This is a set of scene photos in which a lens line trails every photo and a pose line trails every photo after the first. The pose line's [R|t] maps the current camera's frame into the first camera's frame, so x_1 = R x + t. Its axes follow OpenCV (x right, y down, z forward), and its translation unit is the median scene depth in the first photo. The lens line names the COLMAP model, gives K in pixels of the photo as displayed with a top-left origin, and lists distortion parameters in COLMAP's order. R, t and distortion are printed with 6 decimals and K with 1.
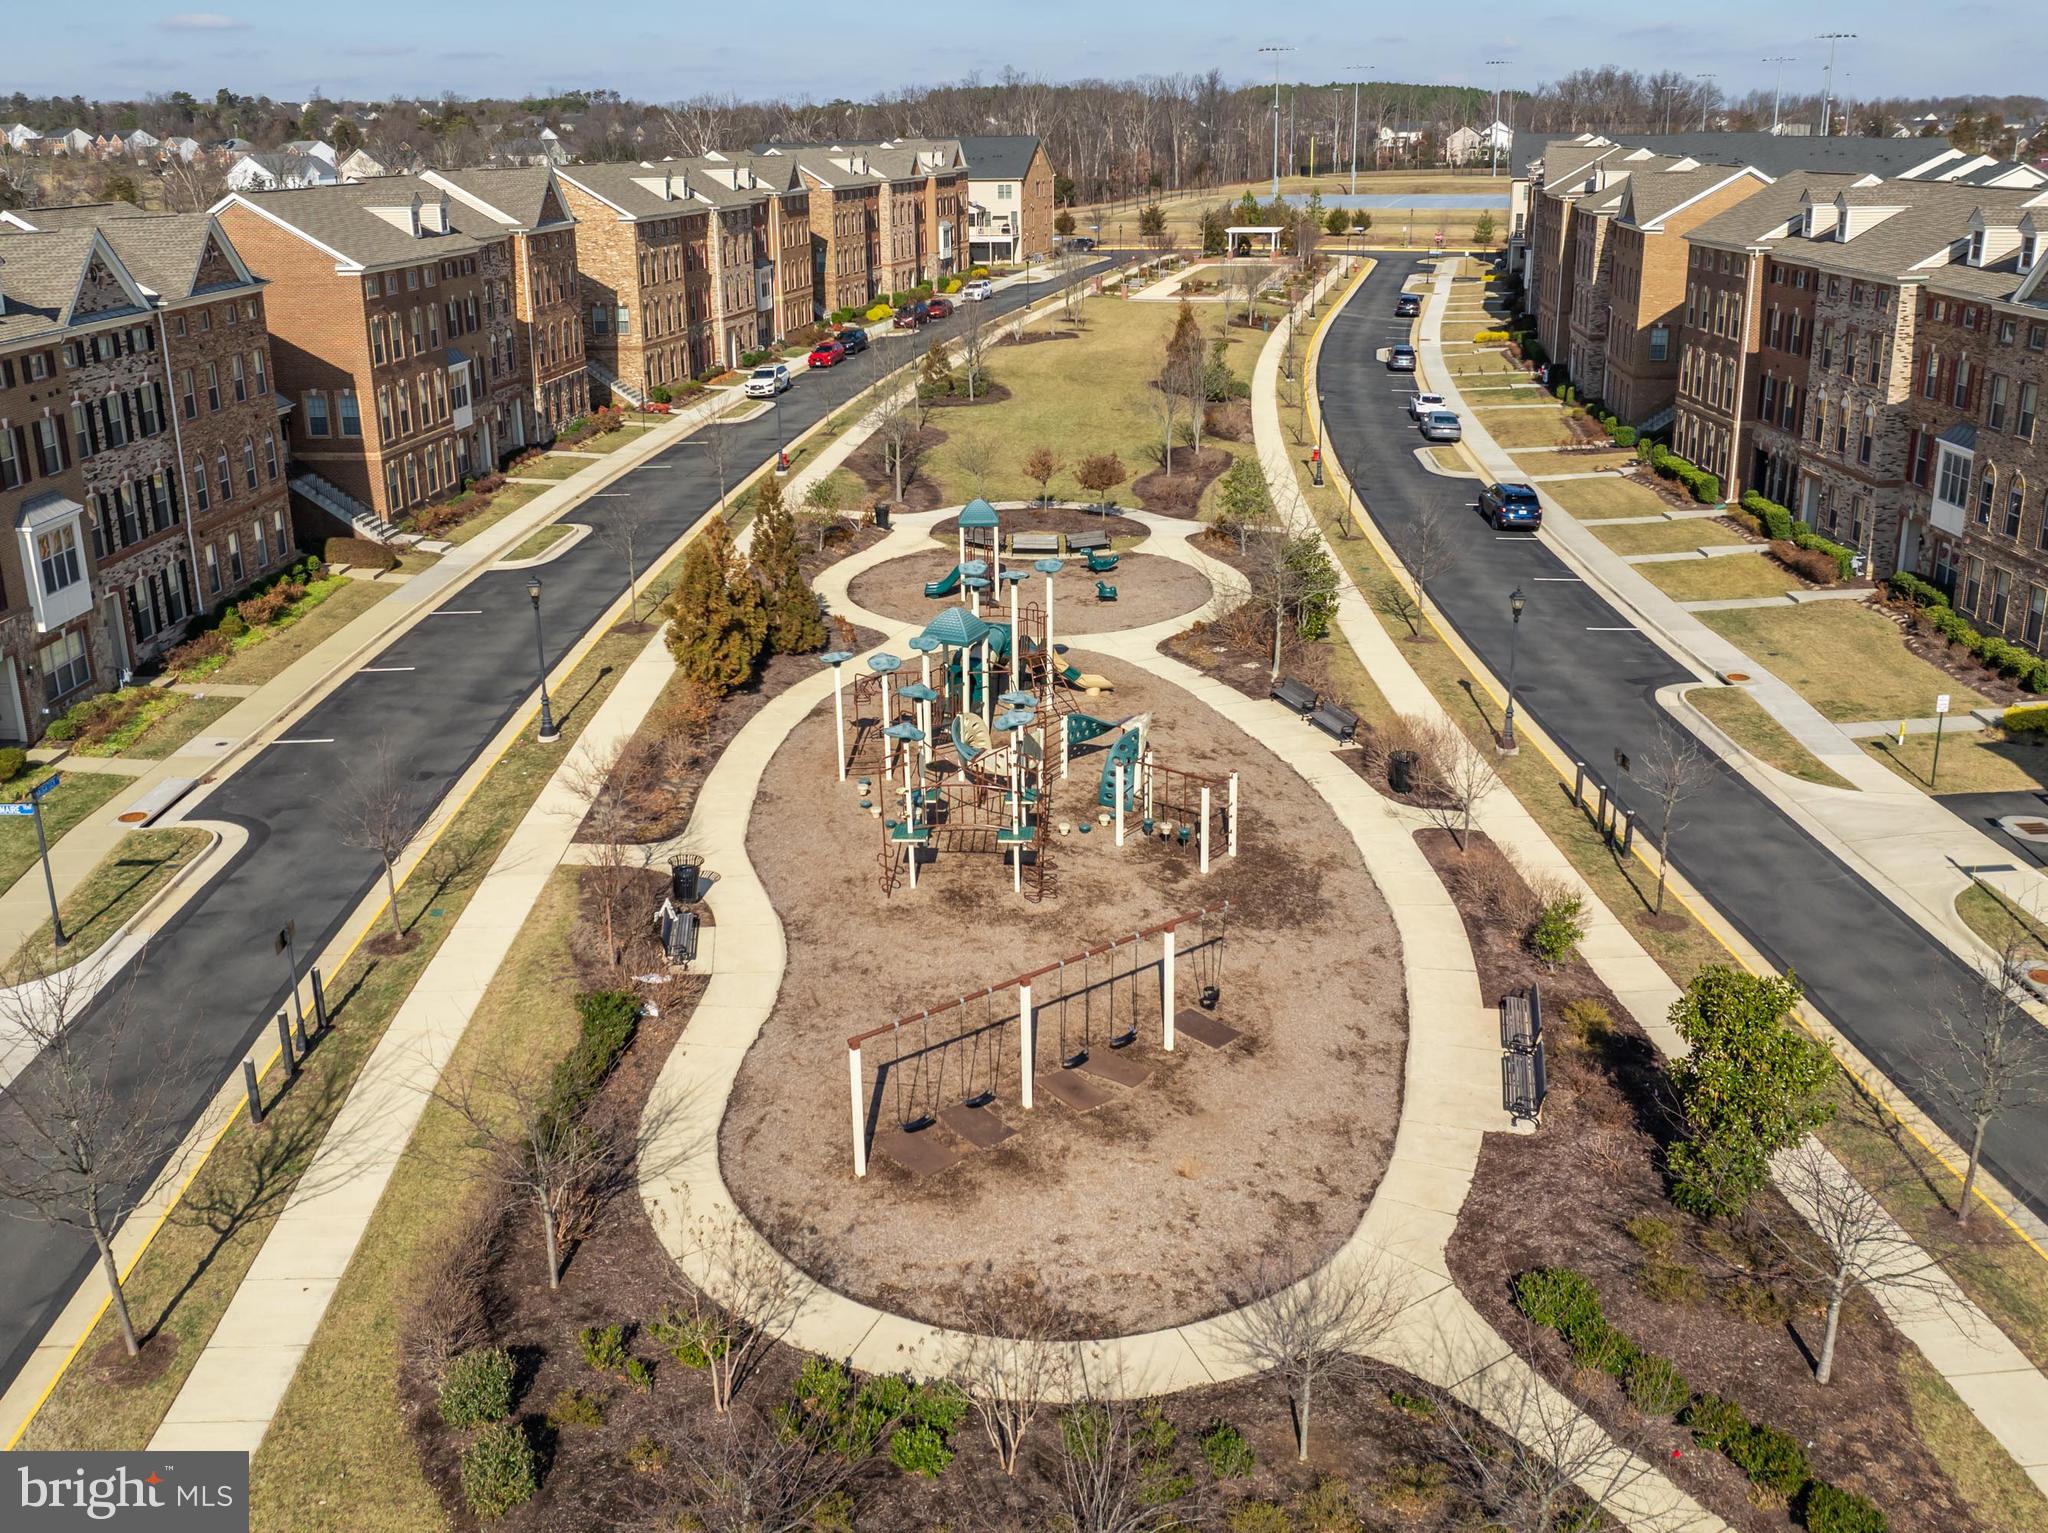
lens RADIAL K [[1723.1, 0, 1021.6], [0, 1723.1, 647.0], [0, 0, 1]] dist [-0.046404, -0.001054]
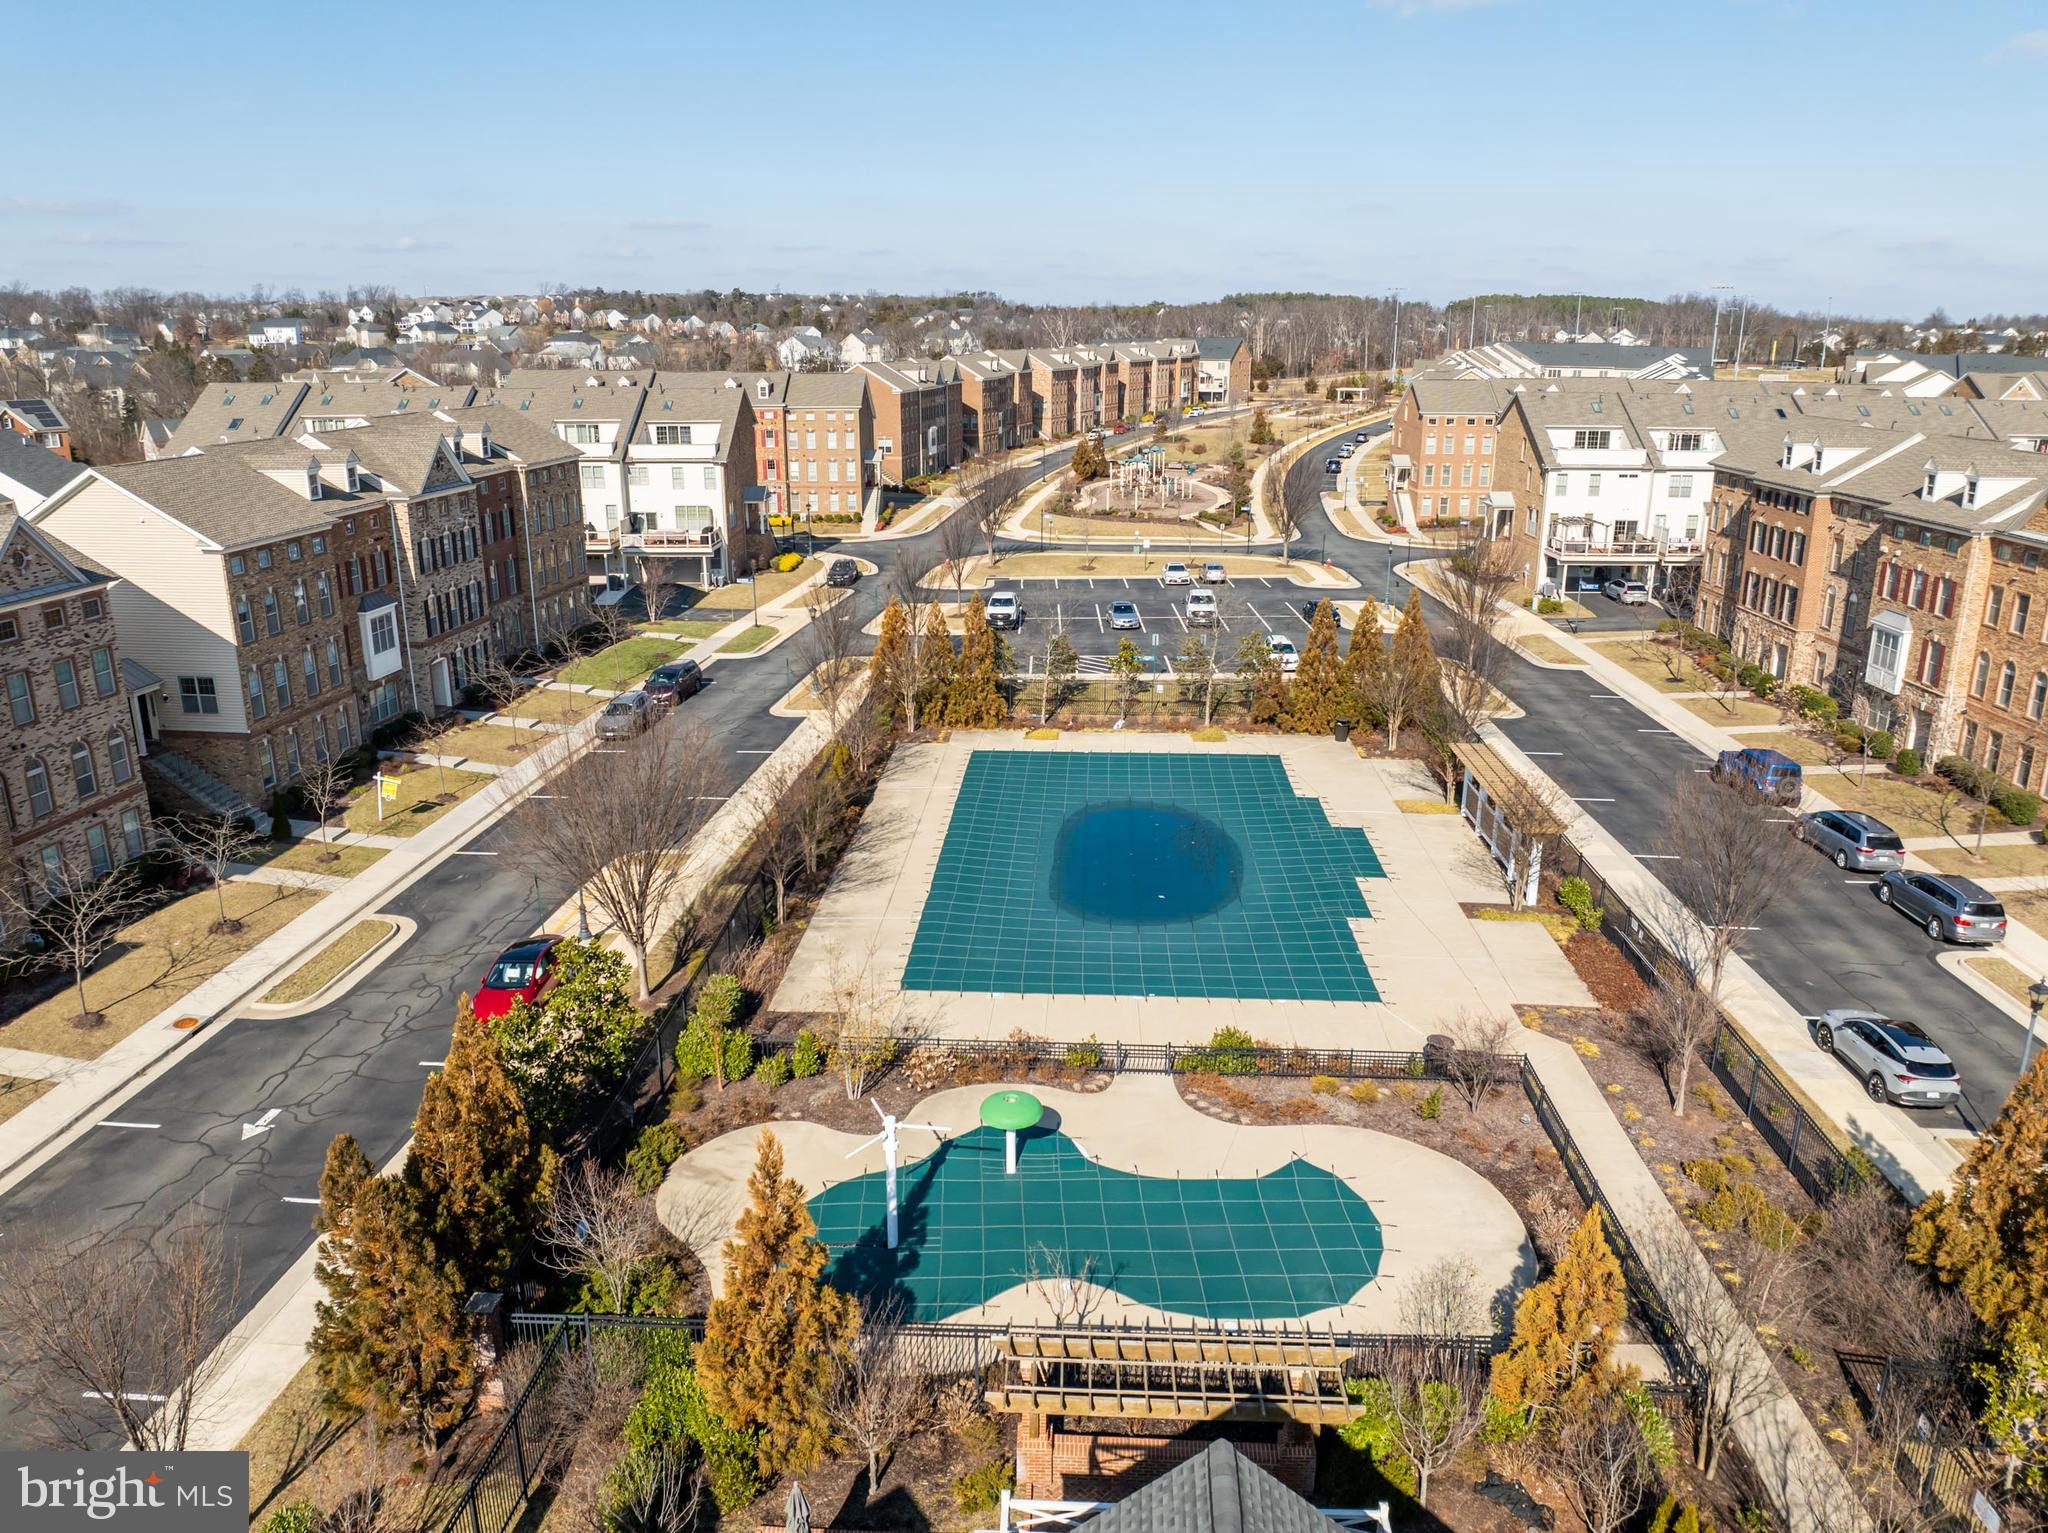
lens RADIAL K [[1443.0, 0, 1019.3], [0, 1443.0, 766.6], [0, 0, 1]] dist [-0.029771, -0.020891]
pose [[0.981103, 0.068558, -0.180933, 0.126446], [-0.066938, 0.997644, 0.015052, 0.245829], [0.181539, -0.002657, 0.983380, -0.889300]]
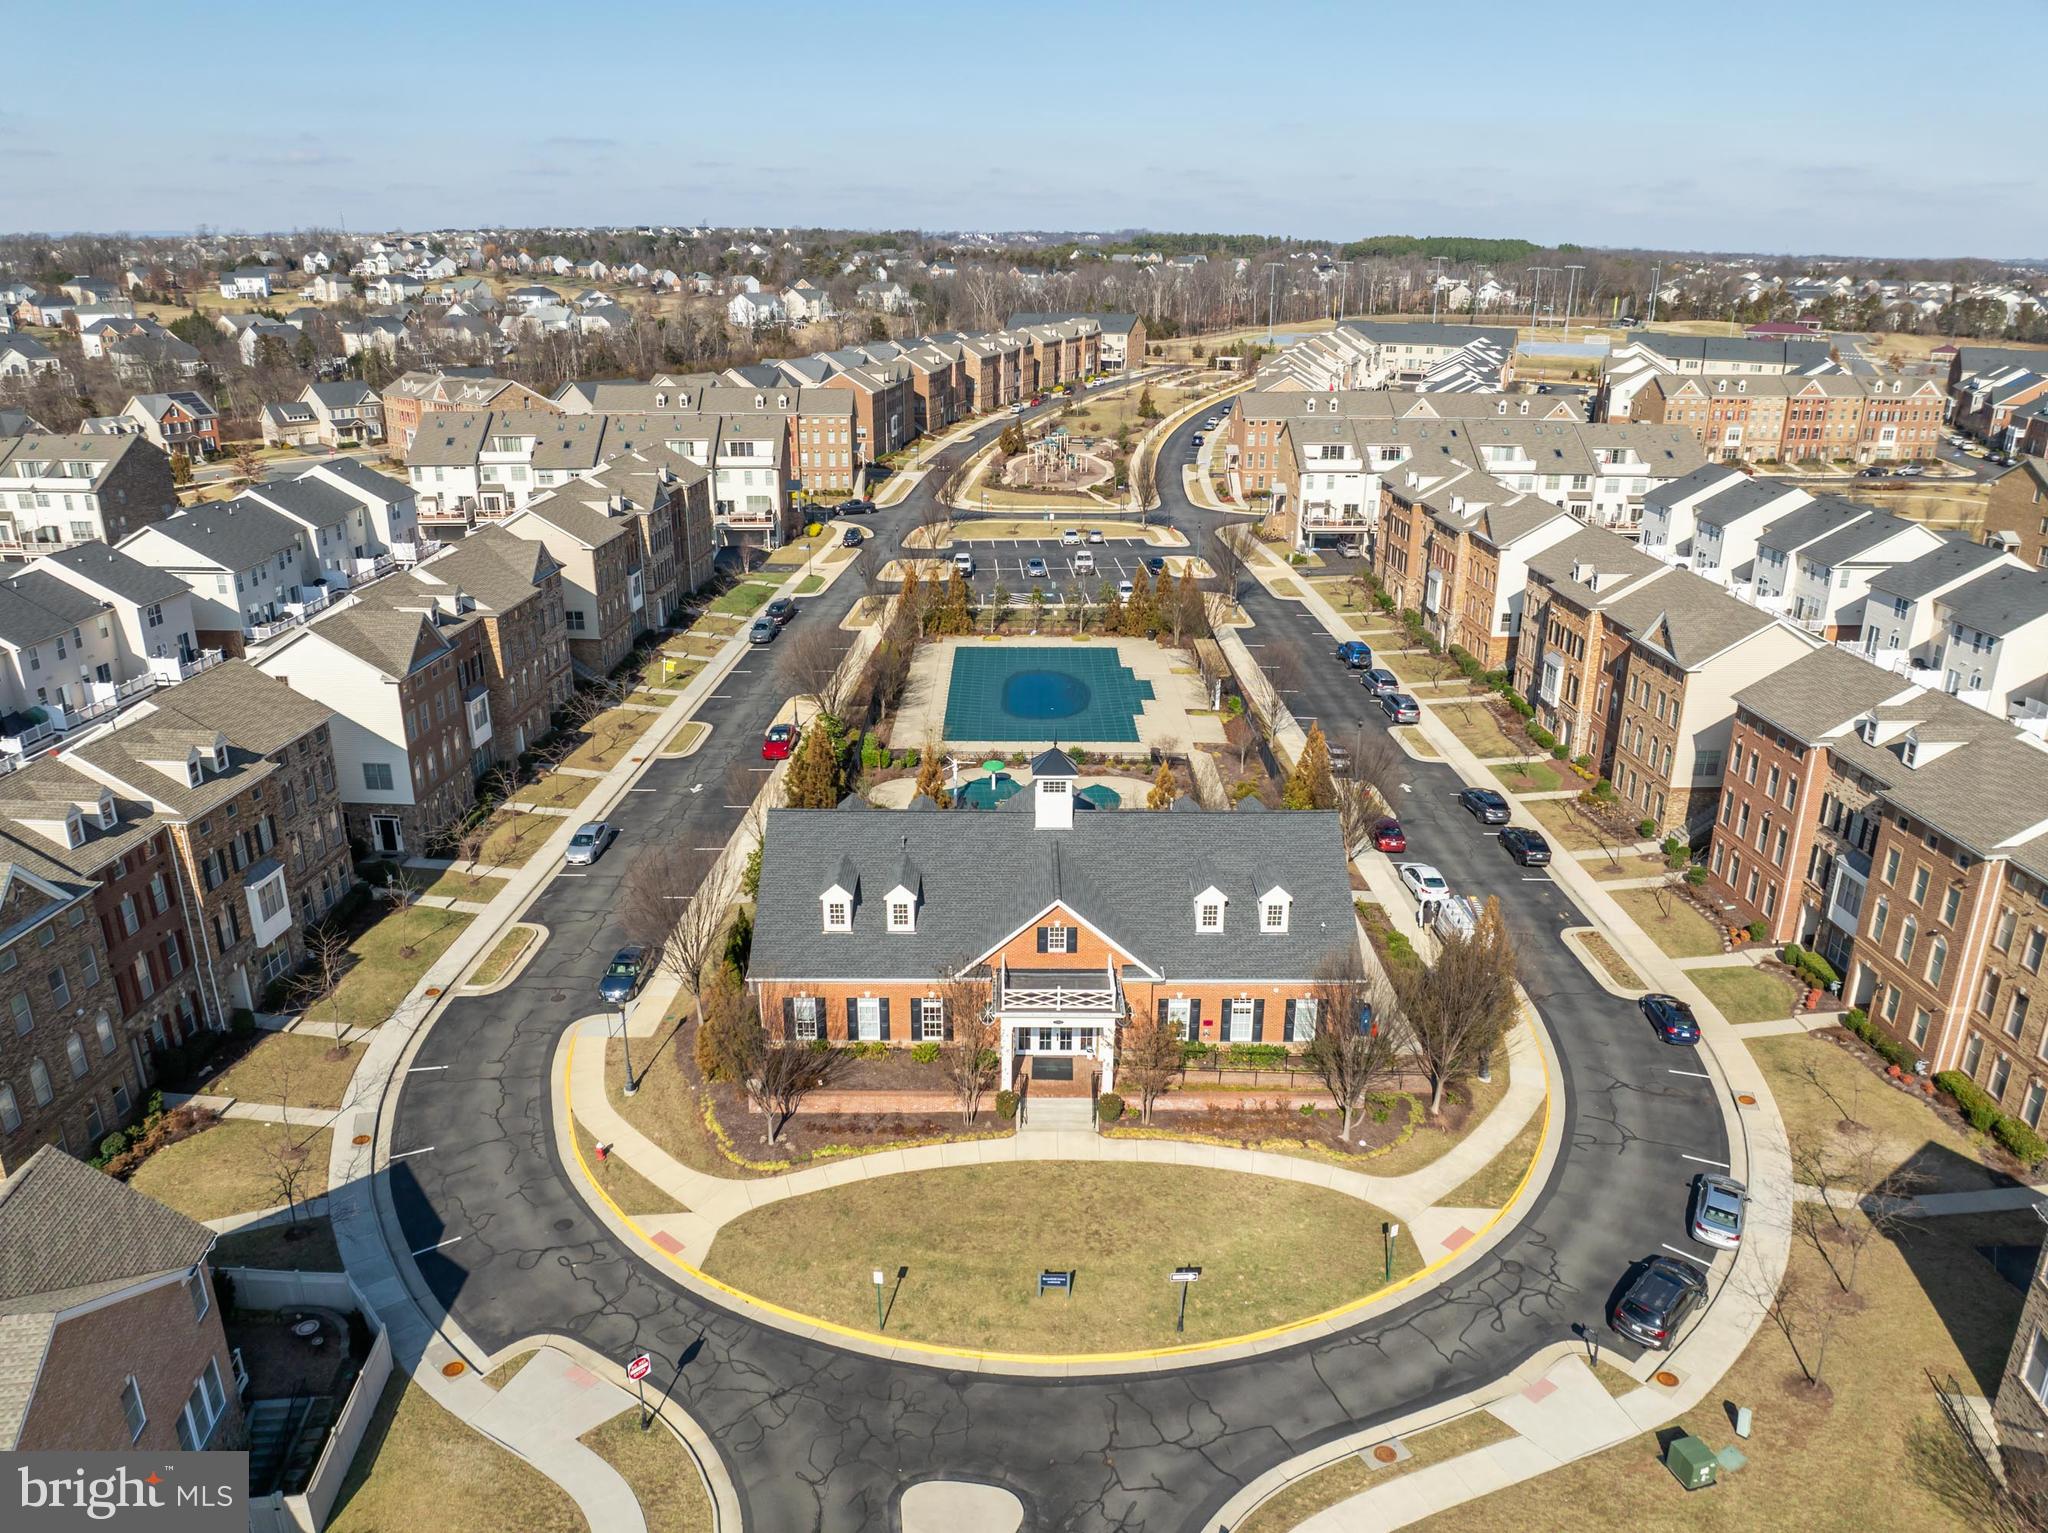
lens RADIAL K [[1422.2, 0, 1024.0], [0, 1422.2, 766.5], [0, 0, 1]] dist [-0.038539, -0.001971]
pose [[0.990587, 0.064640, -0.120660, 0.179168], [-0.056868, 0.996145, 0.066787, 0.261693], [0.124512, -0.059297, 0.990445, -1.305352]]
